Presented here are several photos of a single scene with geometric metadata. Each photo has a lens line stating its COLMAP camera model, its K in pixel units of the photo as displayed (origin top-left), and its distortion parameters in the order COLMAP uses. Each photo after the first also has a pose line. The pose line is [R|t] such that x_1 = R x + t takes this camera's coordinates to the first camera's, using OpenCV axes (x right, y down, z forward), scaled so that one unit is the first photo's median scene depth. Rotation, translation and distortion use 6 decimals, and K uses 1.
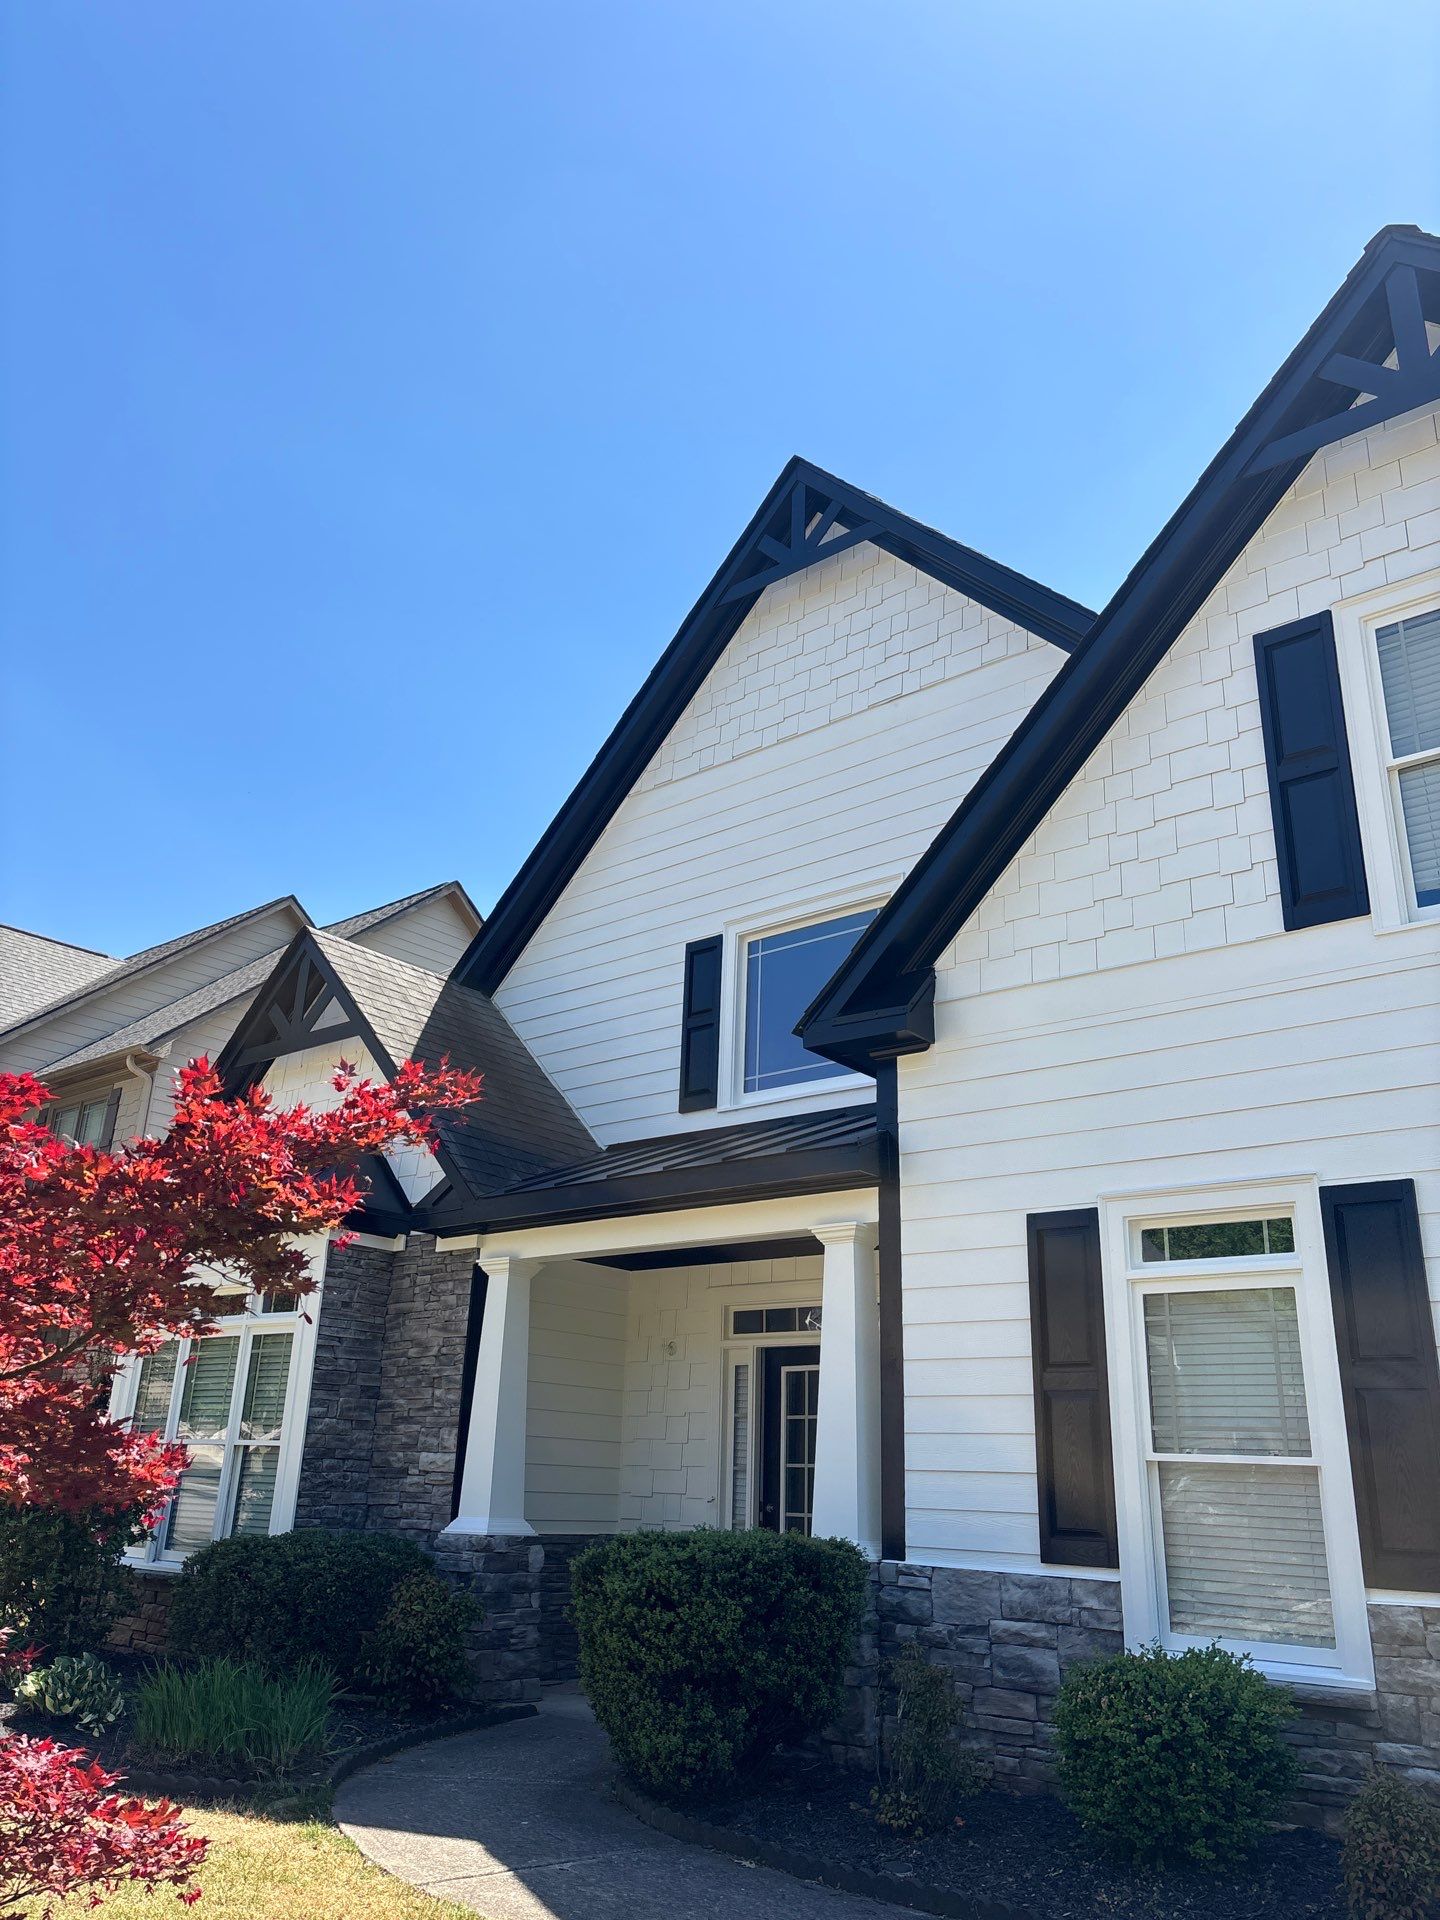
lens RADIAL K [[1461.8, 0, 706.6], [0, 1461.8, 940.3], [0, 0, 1]] dist [0.040870, -0.038237]
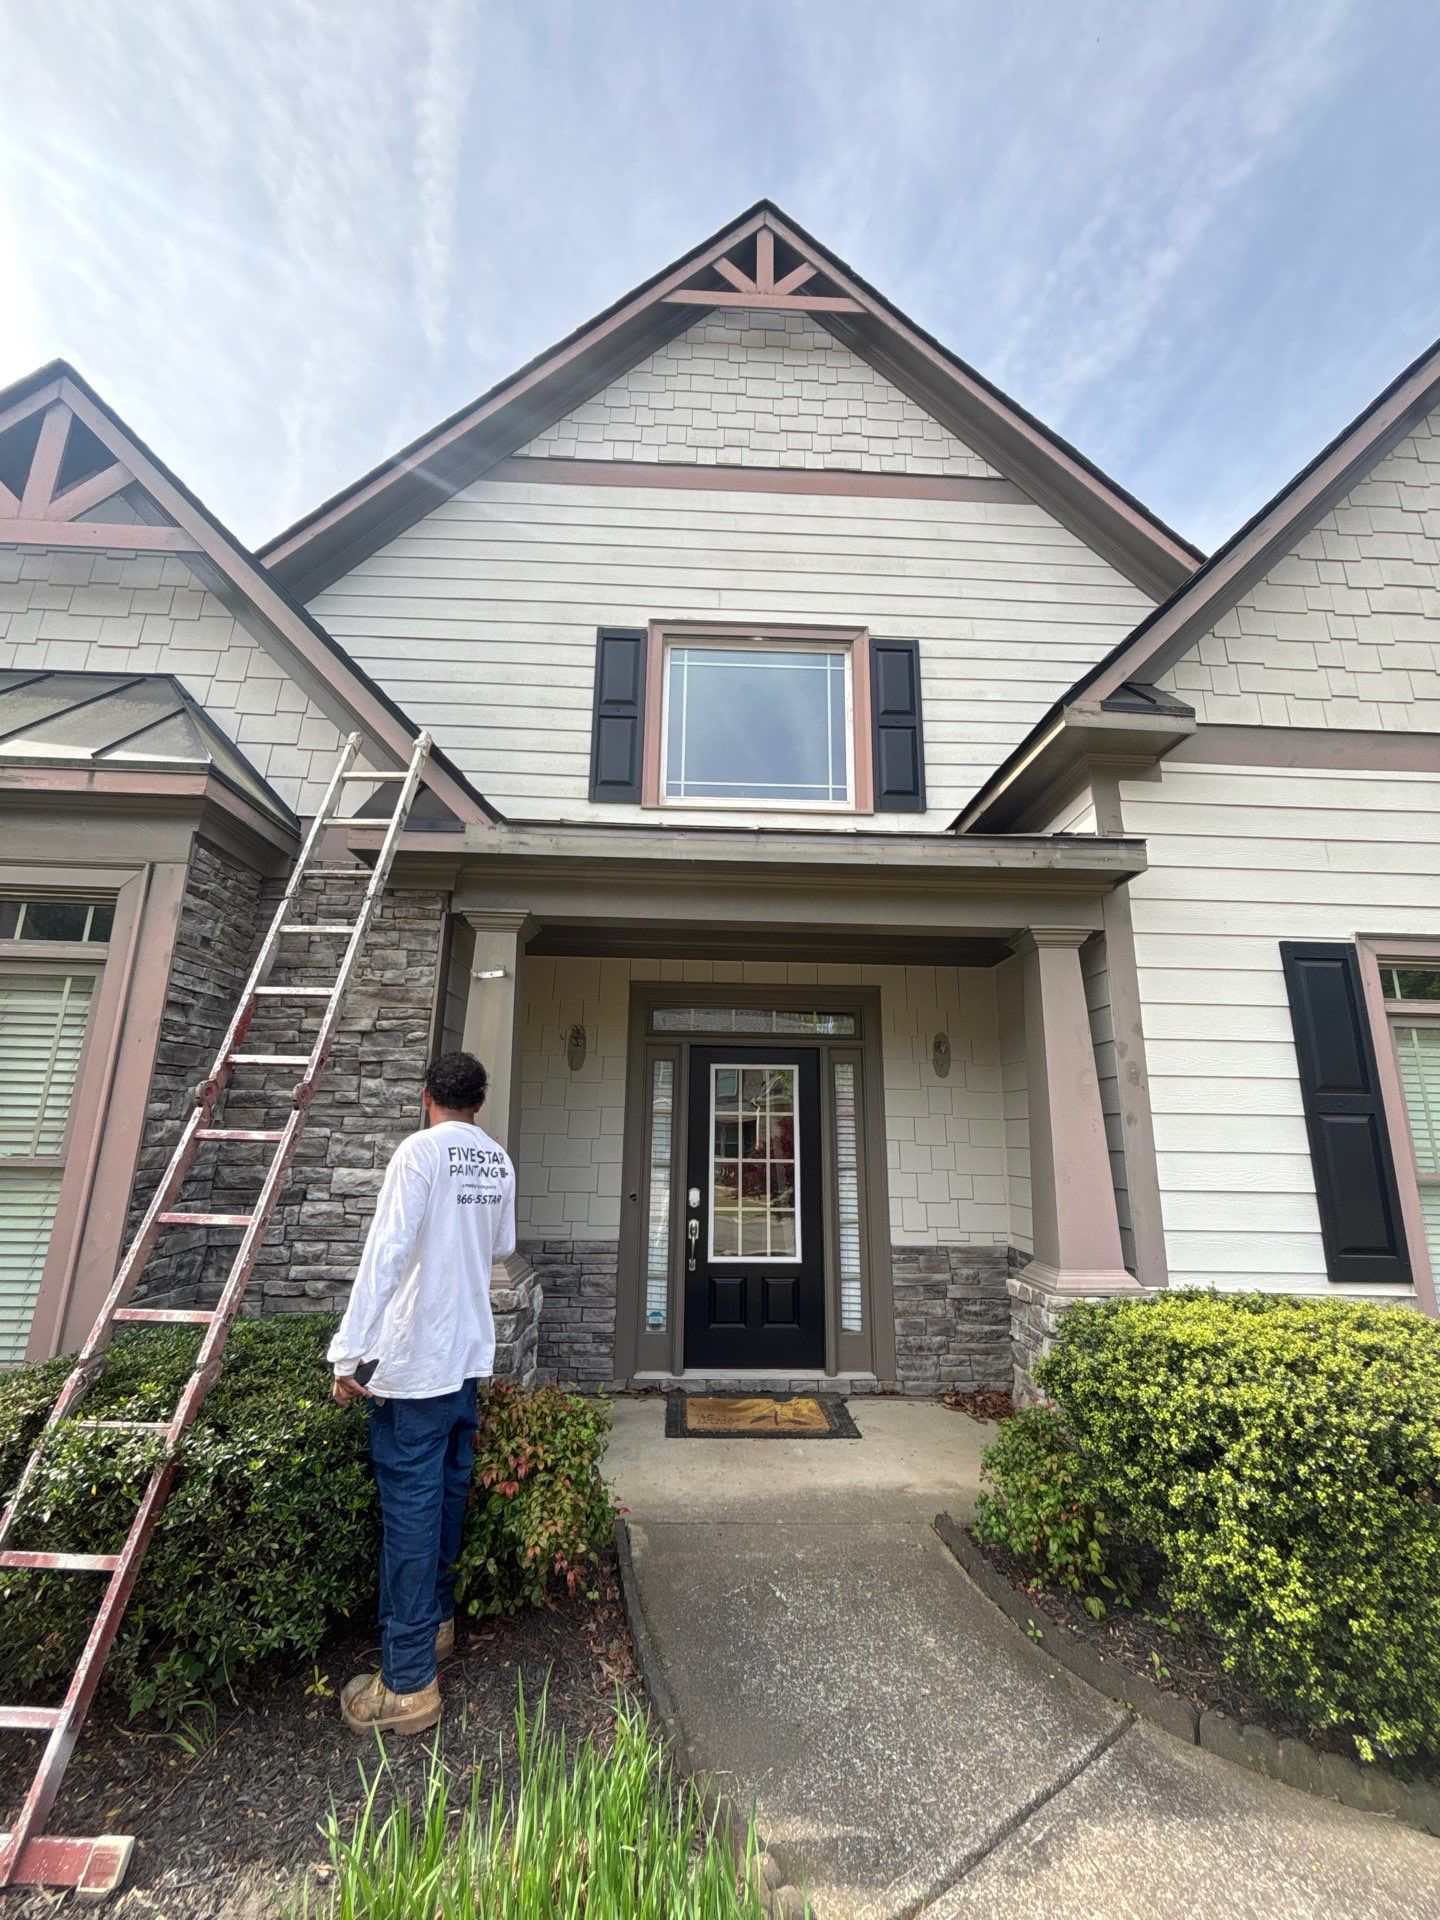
lens RADIAL K [[786.2, 0, 721.8], [0, 786.2, 953.9], [0, 0, 1]] dist [0.002327, 0.001141]
pose [[0.732151, 0.133636, 0.667905, -0.346403], [-0.231706, 0.970951, 0.059724, 0.205614], [-0.640522, -0.198485, 0.741846, 0.690014]]
